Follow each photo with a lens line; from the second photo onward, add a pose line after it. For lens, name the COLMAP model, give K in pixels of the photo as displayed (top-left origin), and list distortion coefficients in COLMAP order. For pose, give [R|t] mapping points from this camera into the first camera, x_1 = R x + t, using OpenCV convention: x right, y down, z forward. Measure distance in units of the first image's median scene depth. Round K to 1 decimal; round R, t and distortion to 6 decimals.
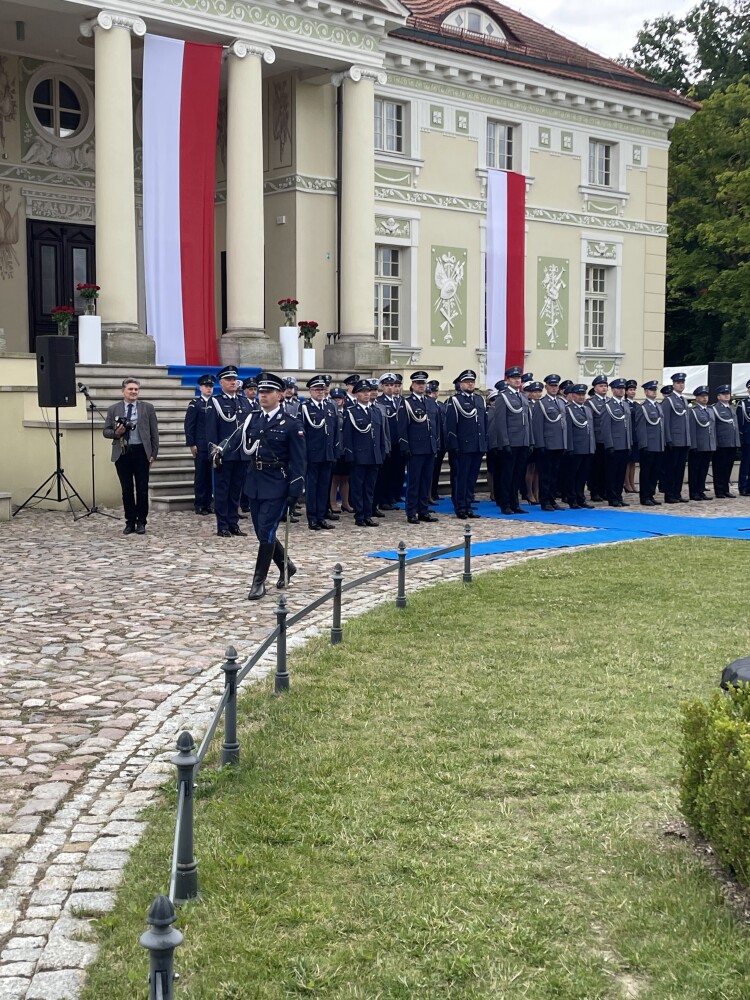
lens RADIAL K [[1350.9, 0, 375.0], [0, 1350.9, 500.0], [0, 0, 1]] dist [0.153469, -0.037183]
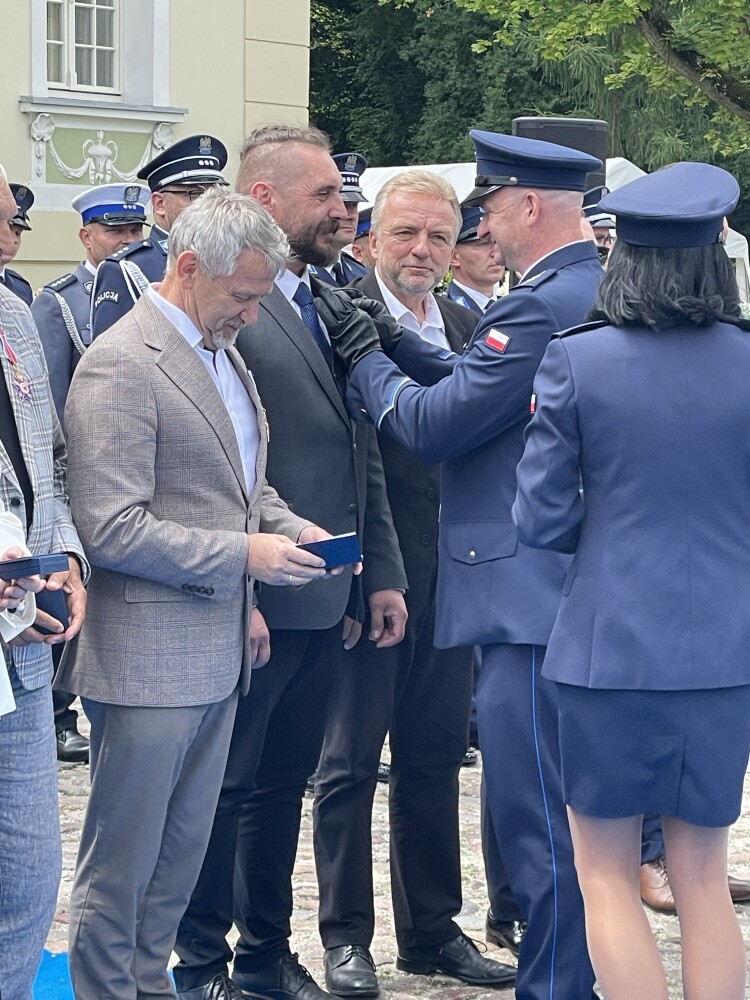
lens RADIAL K [[3013.0, 0, 376.7], [0, 3013.0, 502.4], [0, 0, 1]] dist [-0.003016, 1.502012]
pose [[0.970535, -0.002978, 0.240941, 0.065287], [0.001505, 0.999979, 0.006296, -0.025919], [-0.240955, -0.005748, 0.970519, 0.348098]]
